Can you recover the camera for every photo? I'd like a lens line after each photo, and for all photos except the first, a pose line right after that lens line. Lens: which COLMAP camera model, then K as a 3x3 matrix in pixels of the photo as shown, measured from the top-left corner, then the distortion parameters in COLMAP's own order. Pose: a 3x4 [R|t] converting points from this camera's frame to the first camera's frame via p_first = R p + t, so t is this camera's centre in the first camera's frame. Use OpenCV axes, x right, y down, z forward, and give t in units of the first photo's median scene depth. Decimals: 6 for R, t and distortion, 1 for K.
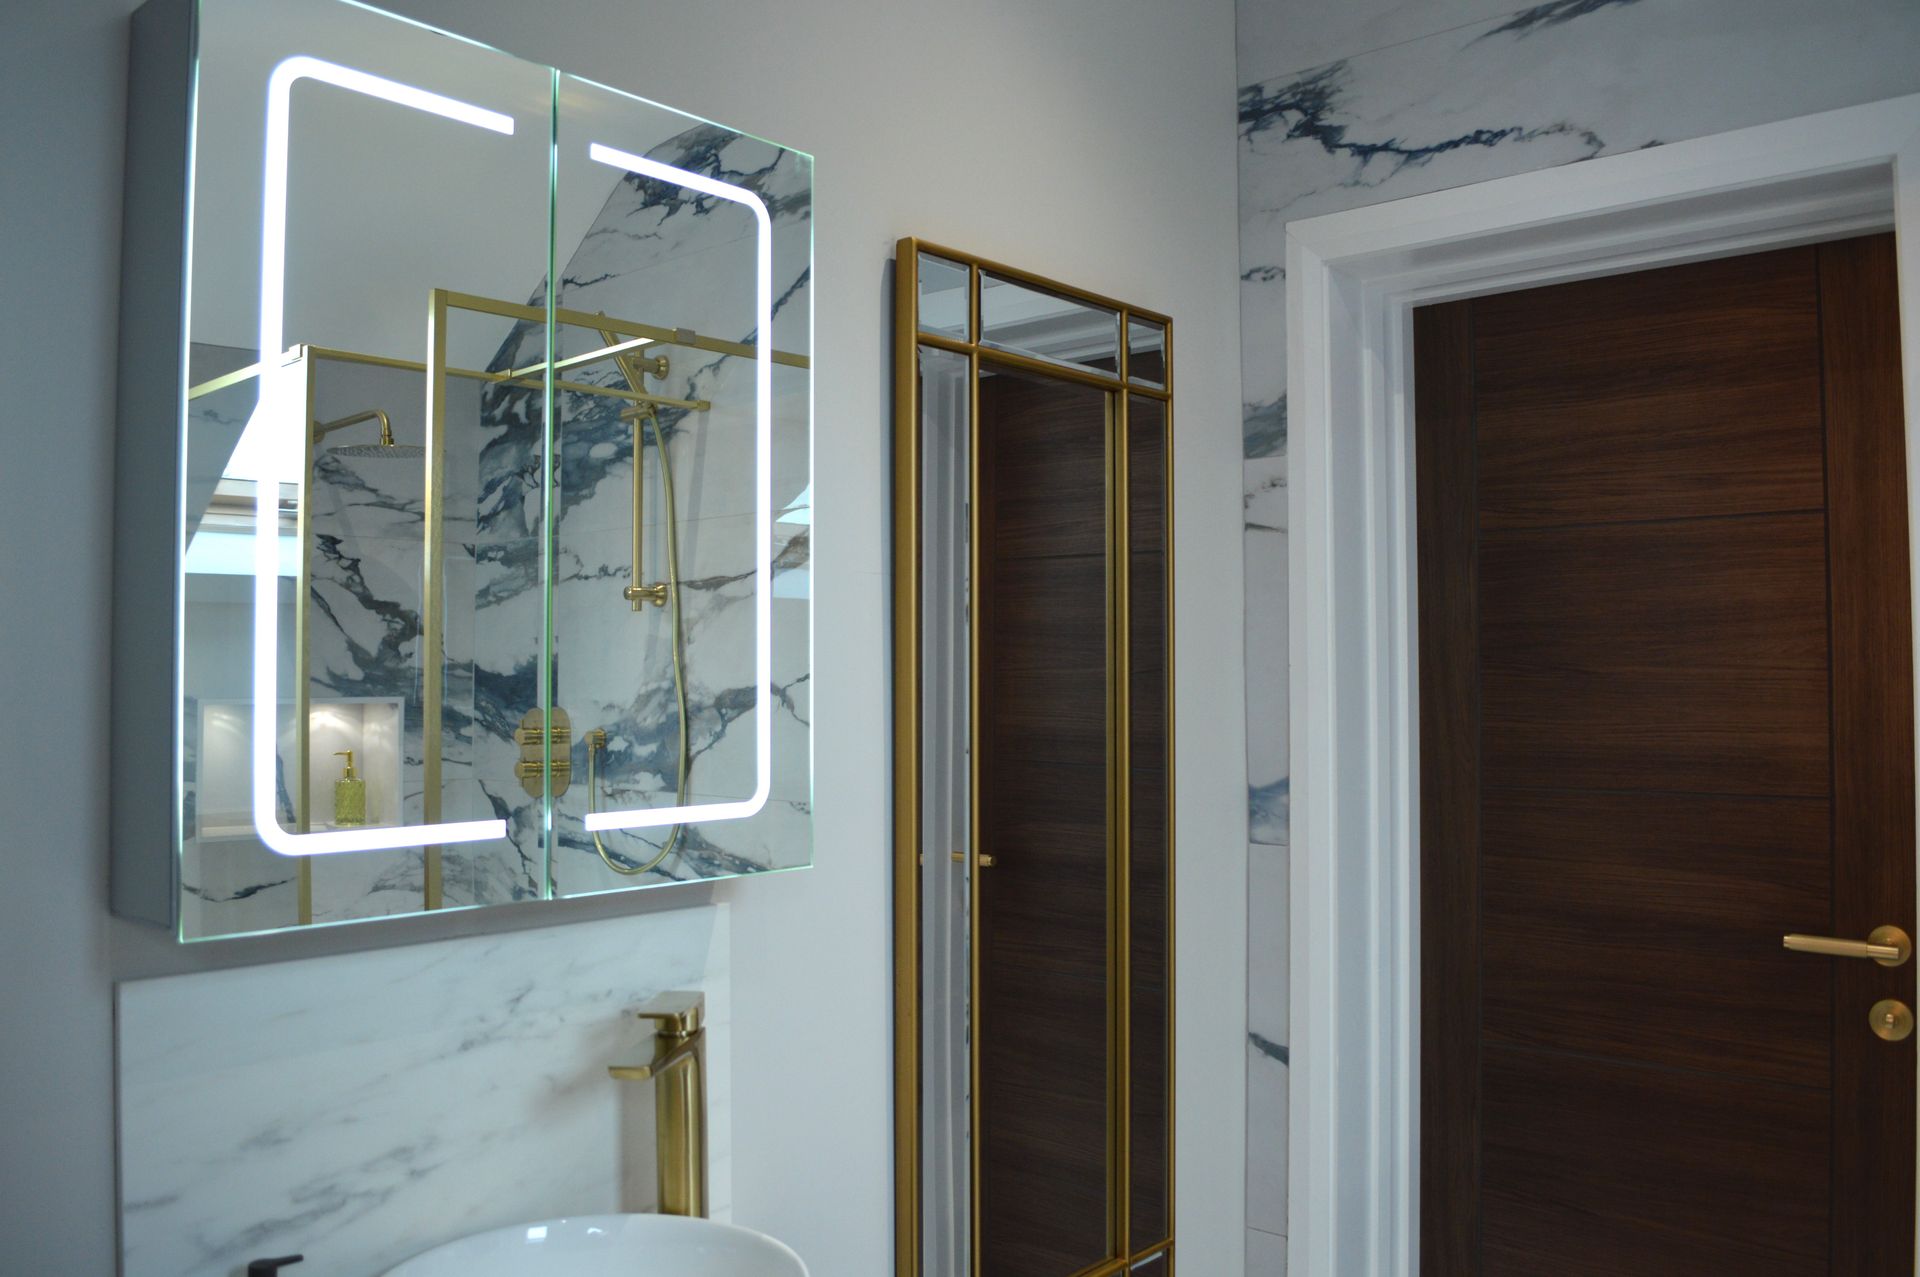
lens RADIAL K [[1486.3, 0, 993.4], [0, 1486.3, 645.3], [0, 0, 1]] dist [-0.096557, 0.066983]
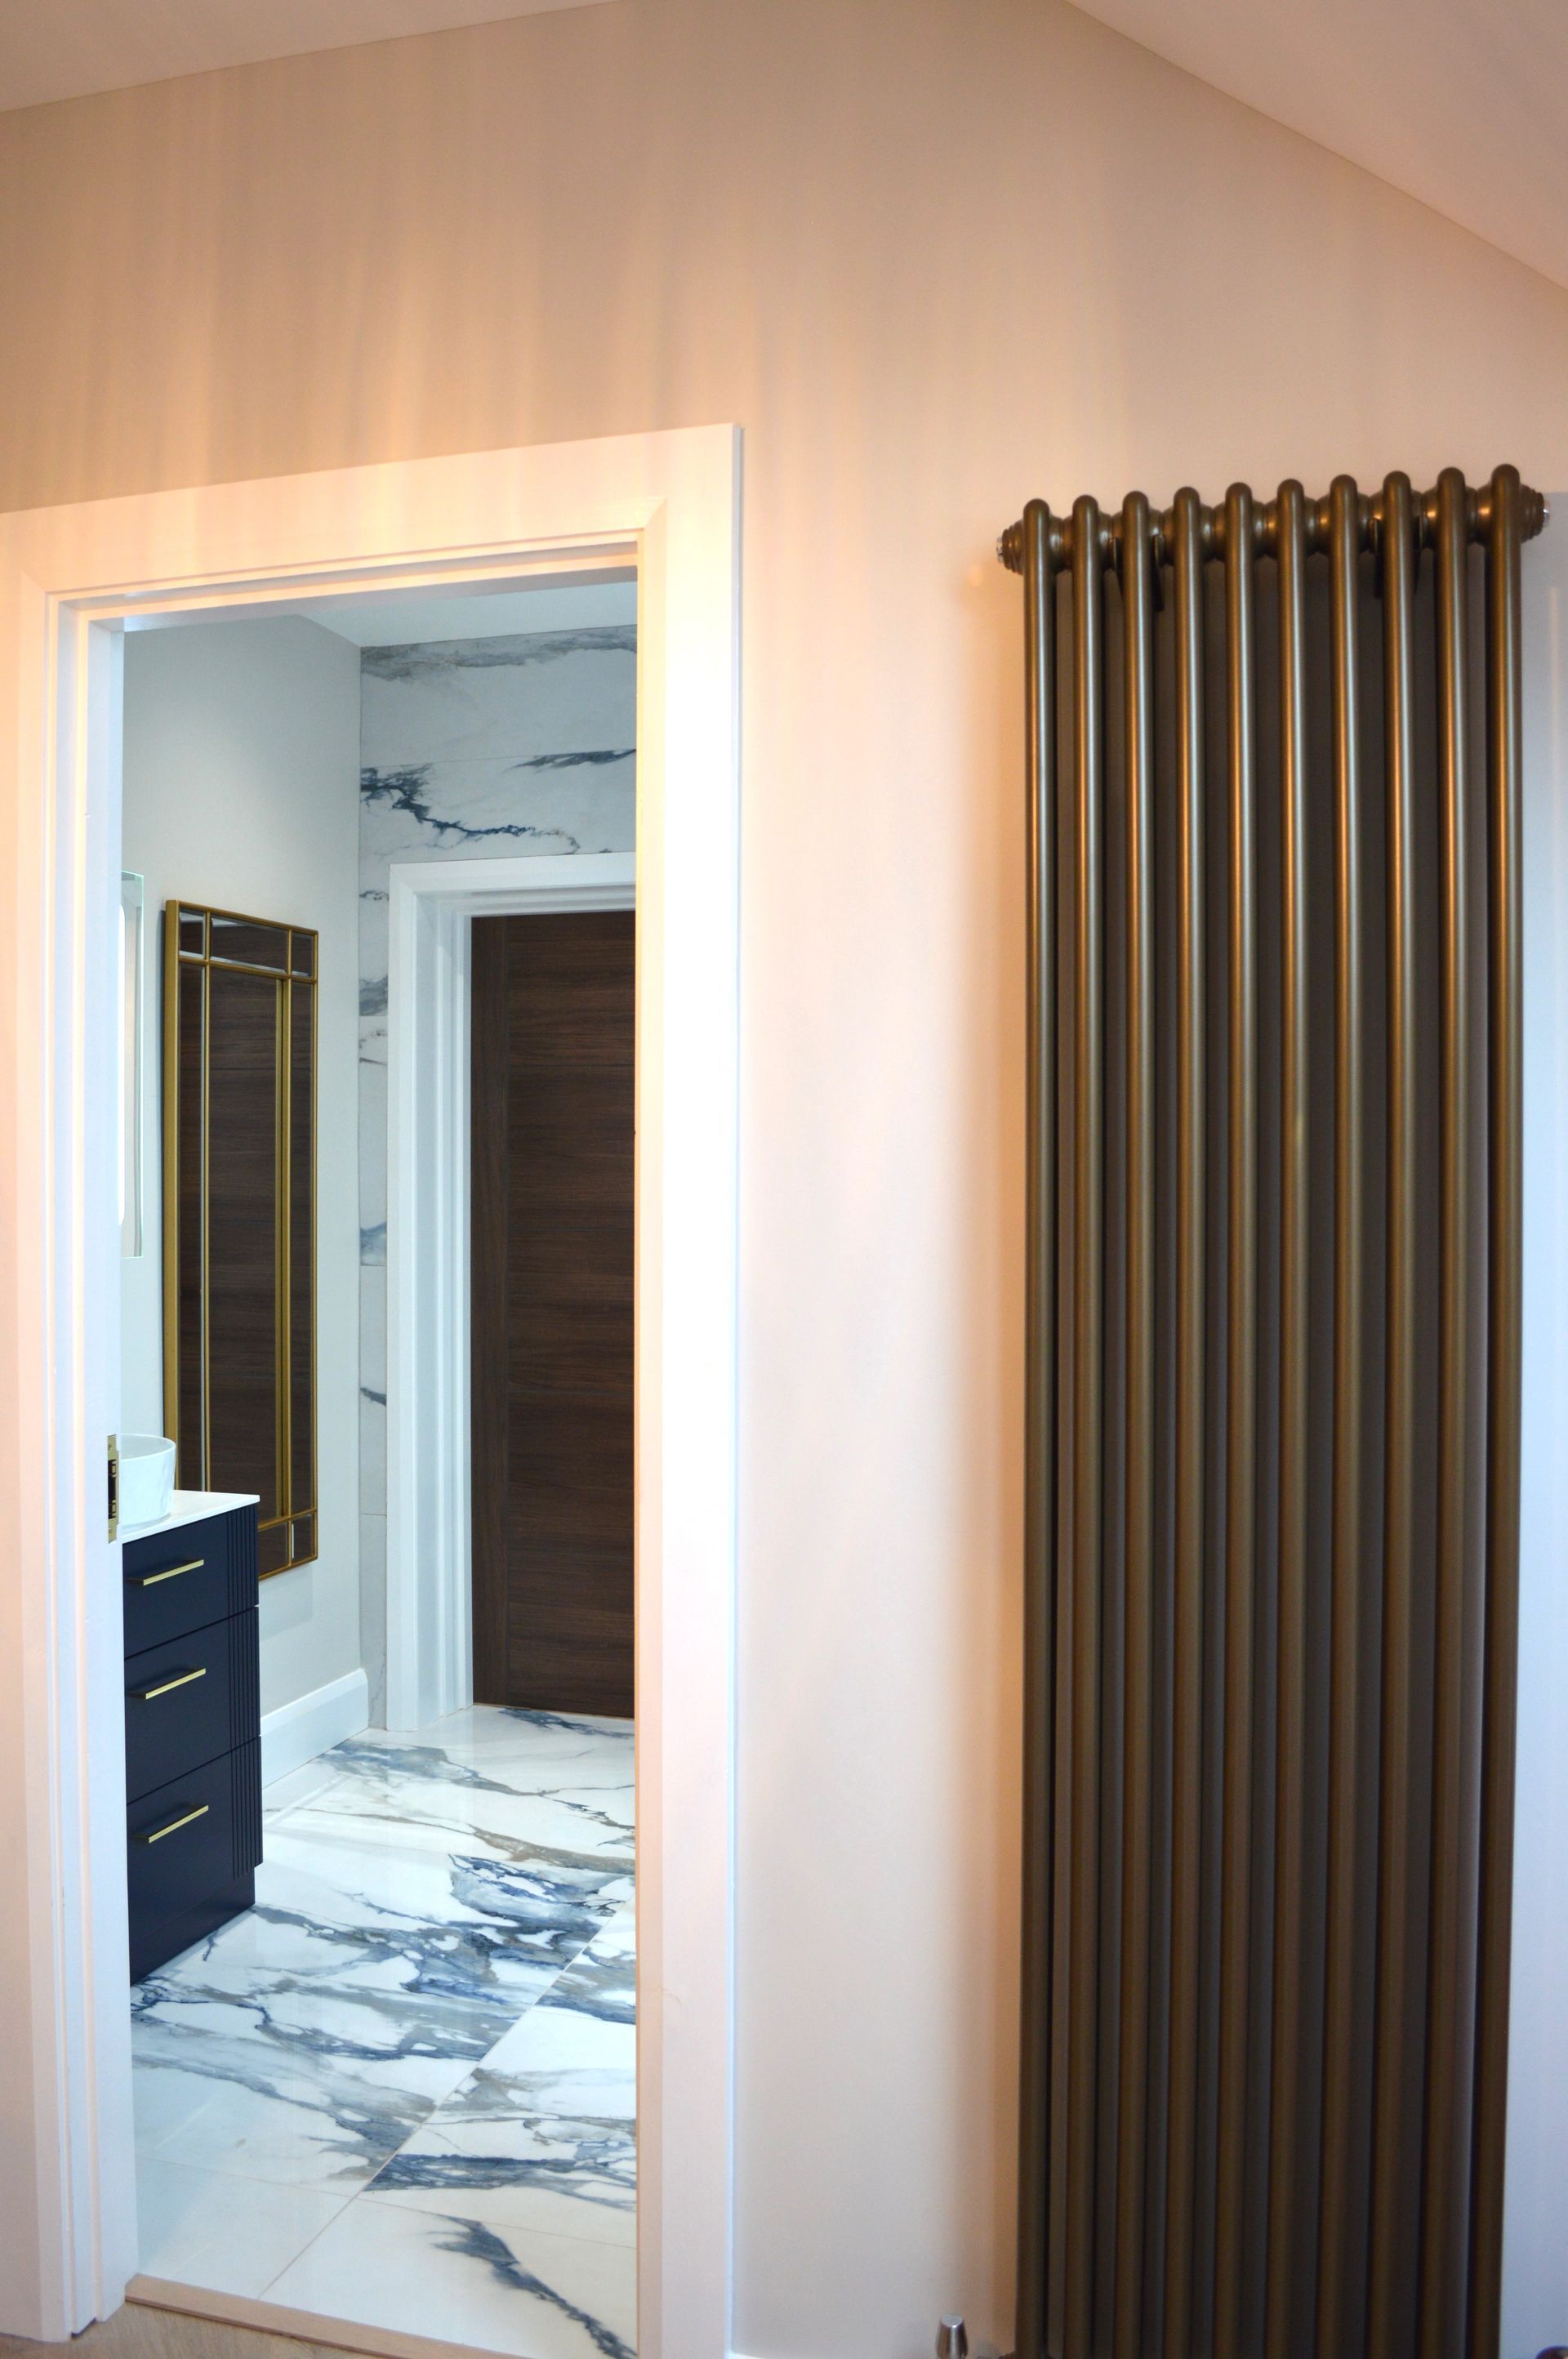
lens RADIAL K [[1915.1, 0, 784.0], [0, 1915.1, 1179.5], [0, 0, 1]] dist [-0.076129, 0.008197]
pose [[0.916829, 0.004012, 0.399261, -0.218637], [-0.016089, 0.999509, 0.026903, -0.016857], [-0.398957, -0.031089, 0.916443, -1.006061]]
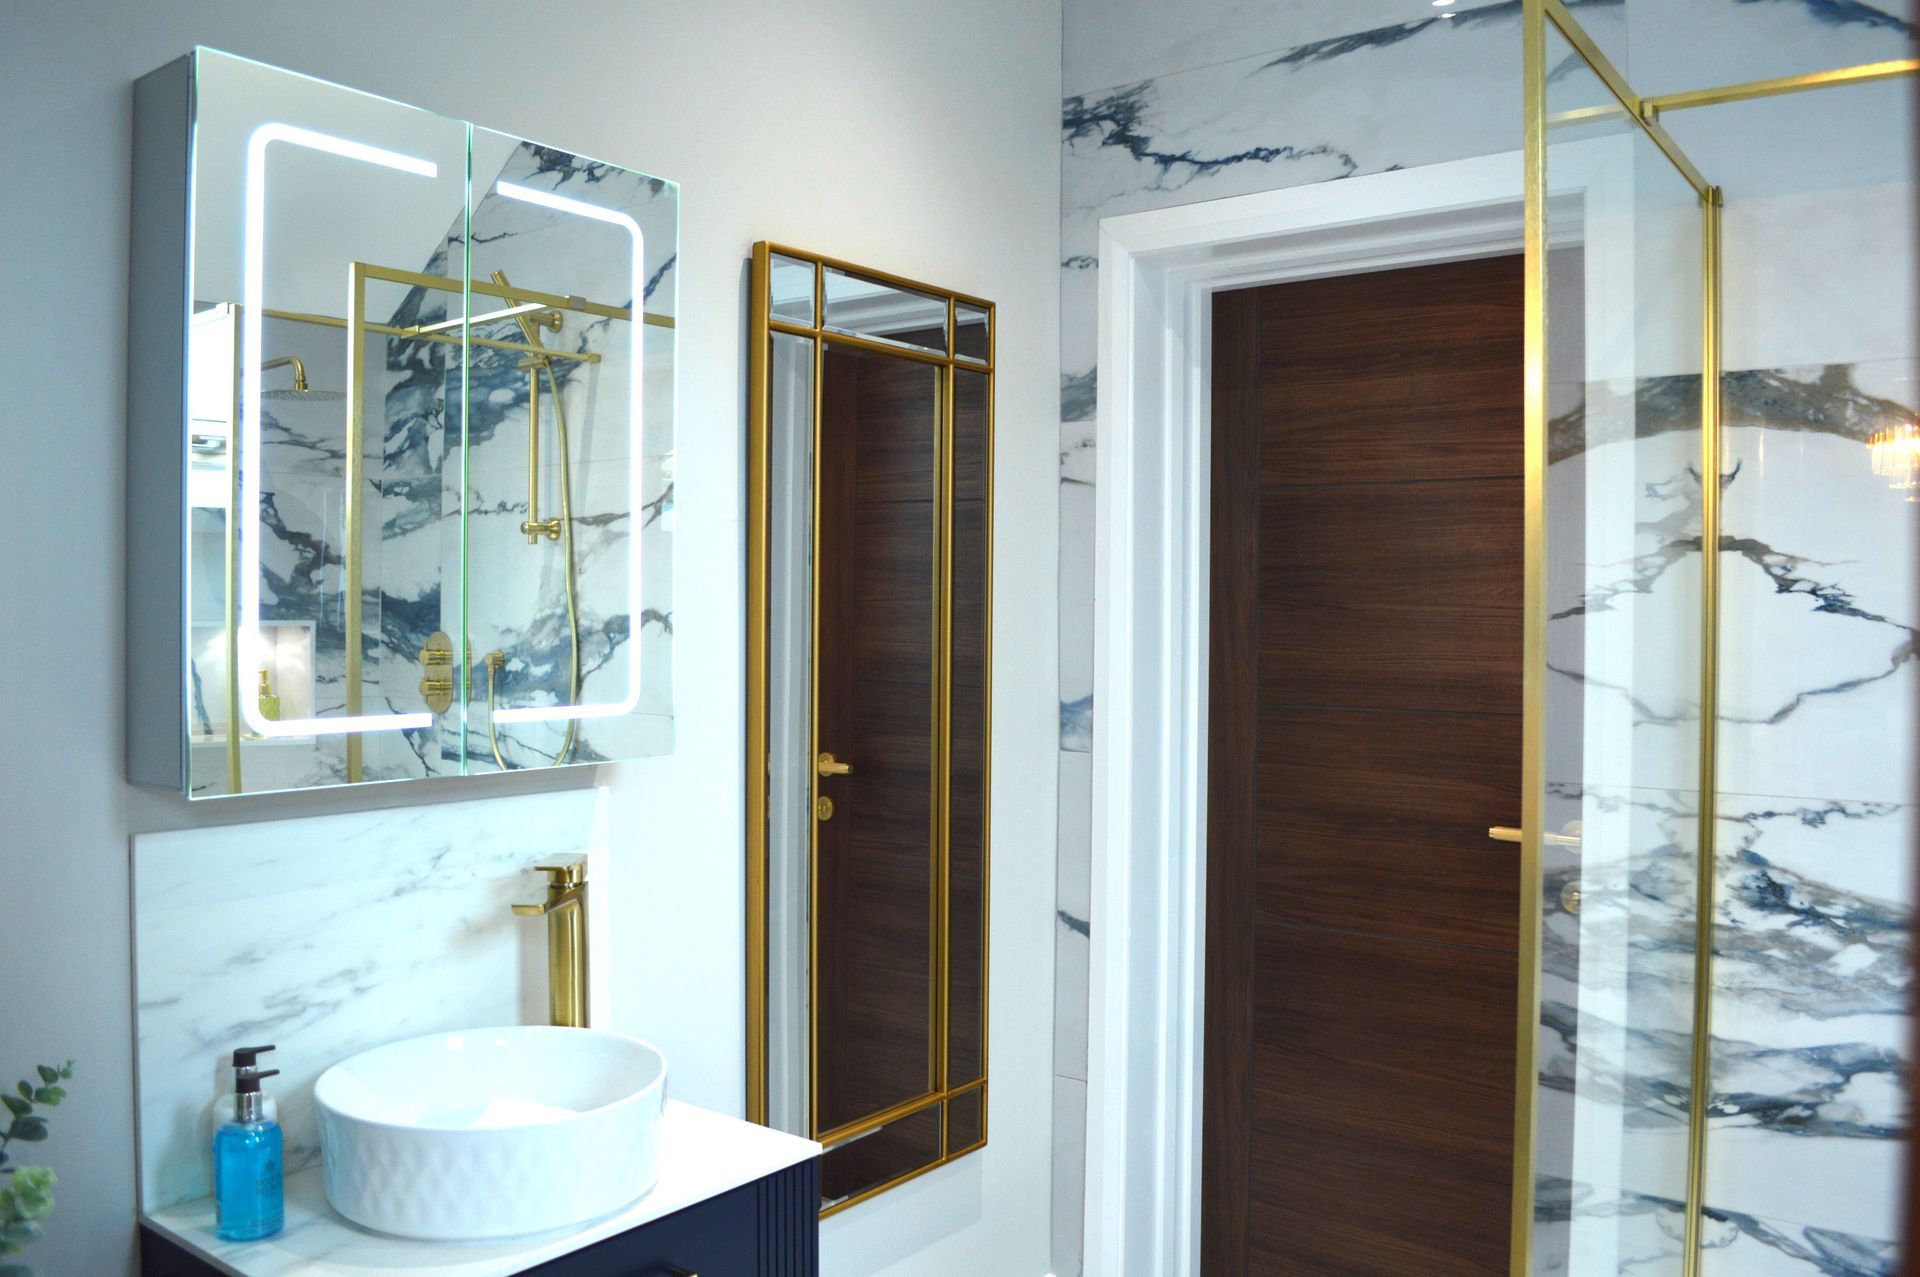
lens RADIAL K [[1490.9, 0, 980.4], [0, 1490.9, 643.8], [0, 0, 1]] dist [-0.089511, 0.017775]
pose [[0.998212, 0.010511, 0.058841, 0.039688], [-0.013057, 0.998987, 0.043054, -0.001106], [-0.058329, -0.043745, 0.997338, -0.174292]]
